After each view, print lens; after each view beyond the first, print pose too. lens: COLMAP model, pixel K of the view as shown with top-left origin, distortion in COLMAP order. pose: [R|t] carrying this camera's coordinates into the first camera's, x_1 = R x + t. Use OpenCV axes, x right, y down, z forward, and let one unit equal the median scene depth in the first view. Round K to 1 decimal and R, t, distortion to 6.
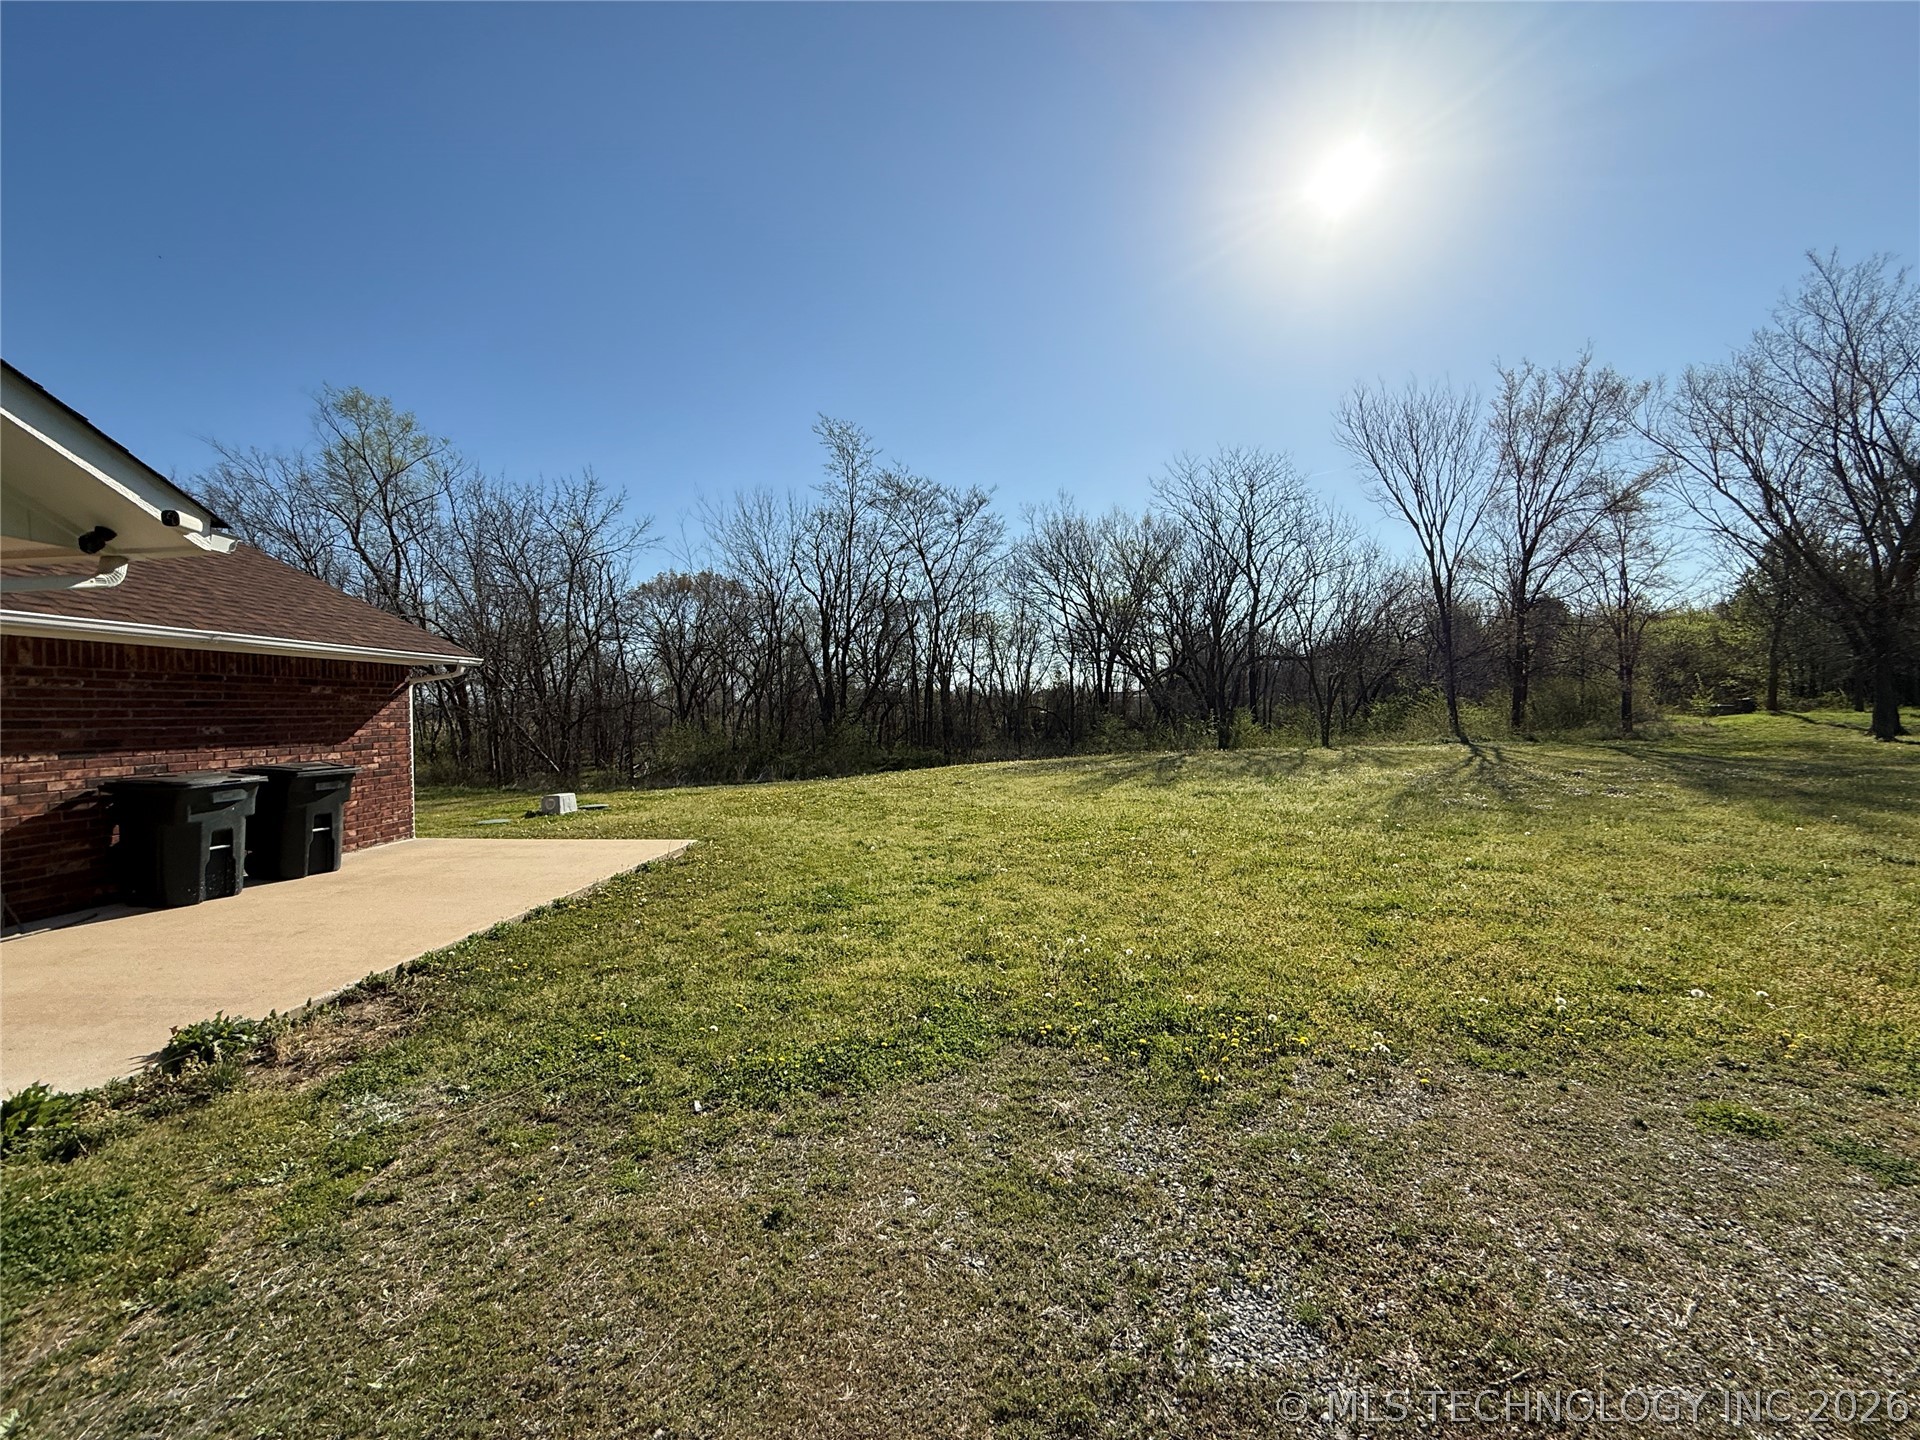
lens RADIAL K [[766.2, 0, 958.0], [0, 766.2, 735.7], [0, 0, 1]] dist [0.004694, -0.001799]
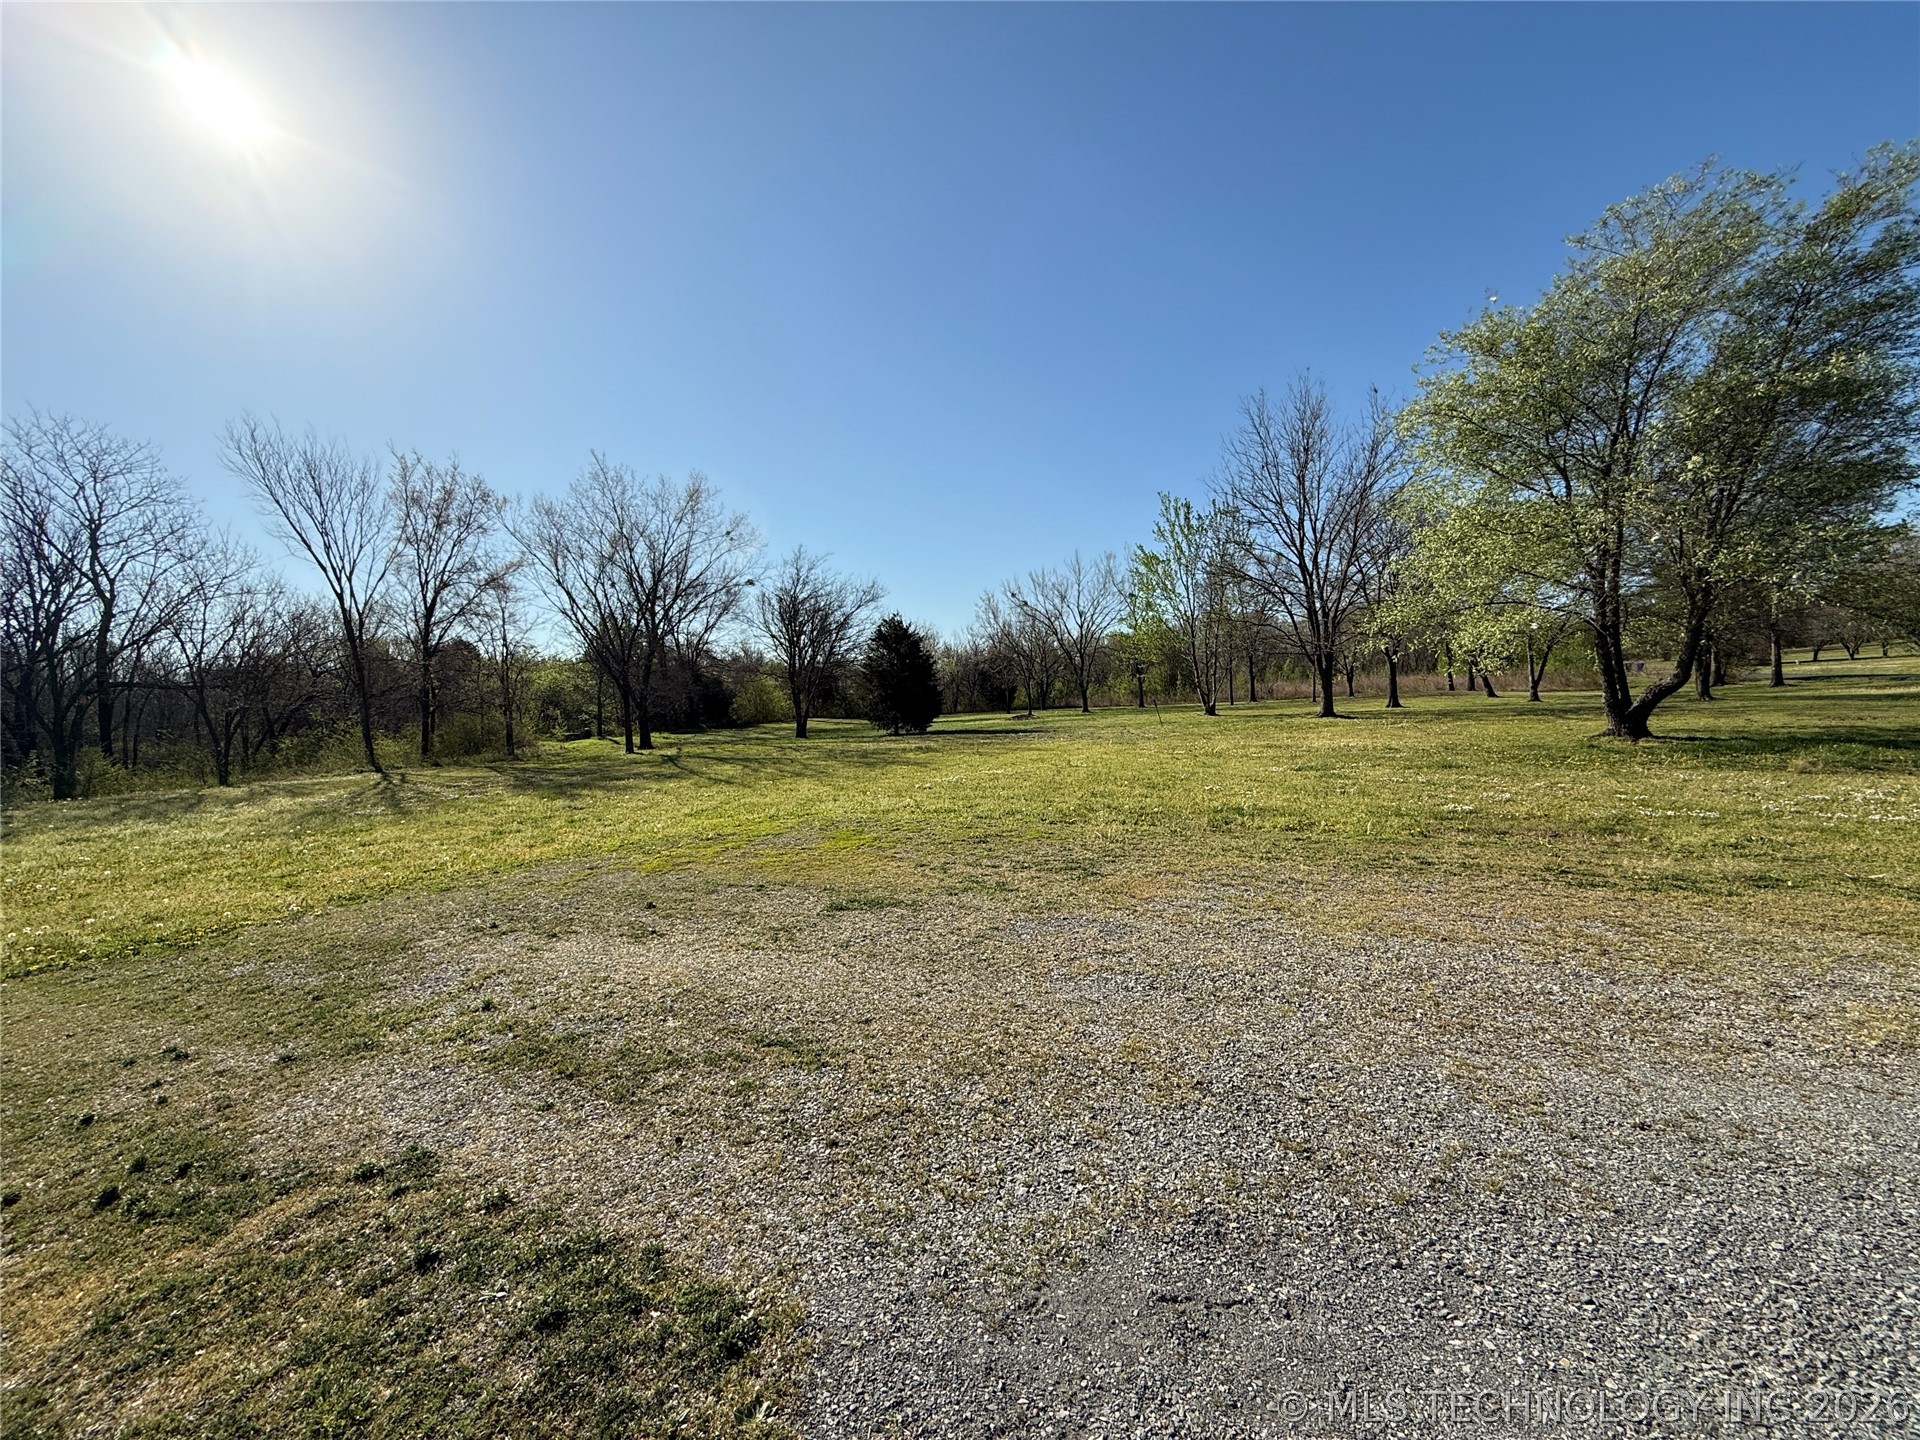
lens RADIAL K [[766.2, 0, 957.2], [0, 766.2, 724.9], [0, 0, 1]] dist [0.004694, -0.001799]
pose [[0.348272, -0.007356, 0.937365, -0.087508], [0.057870, 0.998231, -0.013667, 0.004651], [-0.935605, 0.059005, 0.348082, -0.164946]]
